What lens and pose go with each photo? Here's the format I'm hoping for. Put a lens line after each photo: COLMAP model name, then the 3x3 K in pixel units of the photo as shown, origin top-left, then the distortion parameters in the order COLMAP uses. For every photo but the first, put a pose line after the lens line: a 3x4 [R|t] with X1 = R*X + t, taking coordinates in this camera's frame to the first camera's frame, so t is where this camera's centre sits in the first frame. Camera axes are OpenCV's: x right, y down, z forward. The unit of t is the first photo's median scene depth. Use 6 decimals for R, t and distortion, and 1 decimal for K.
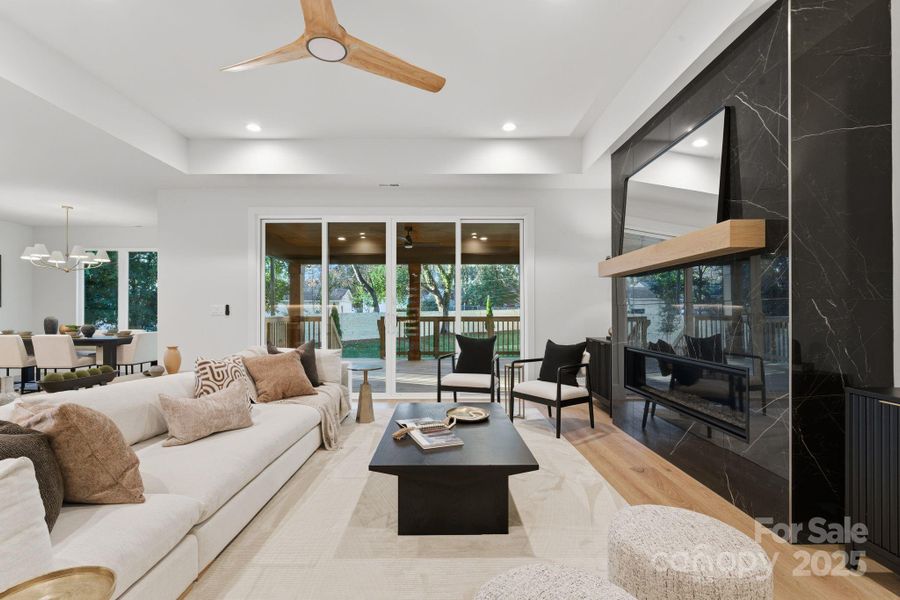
lens RADIAL K [[440.9, 0, 471.5], [0, 440.9, 321.0], [0, 0, 1]] dist [-0.006024, 0.000643]
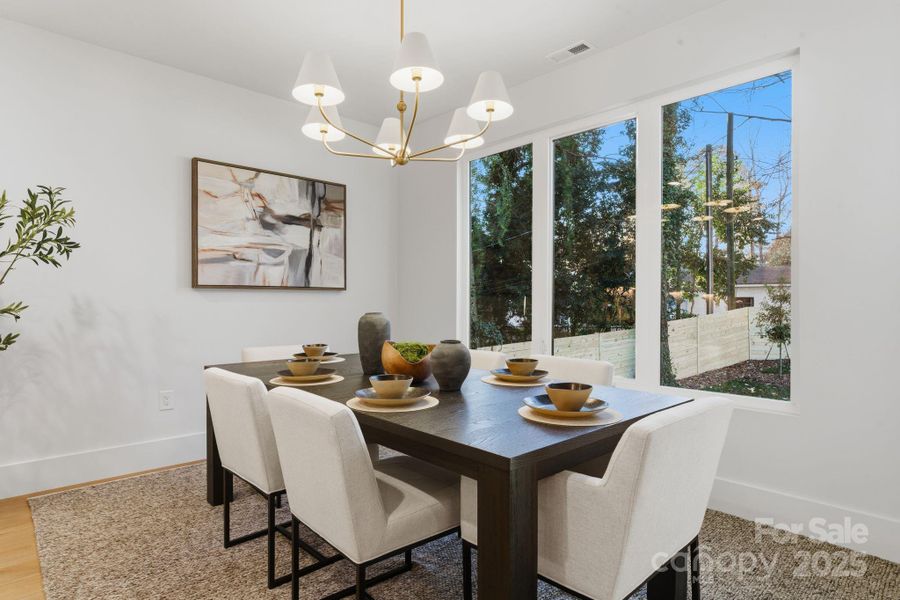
lens RADIAL K [[508.6, 0, 449.8], [0, 508.6, 300.2], [0, 0, 1]] dist [-0.007083, -0.000734]
pose [[0.667602, -0.006097, -0.744493, -0.659959], [0.000348, 0.999969, -0.007877, -0.015124], [0.744518, 0.005000, 0.667584, 0.812680]]
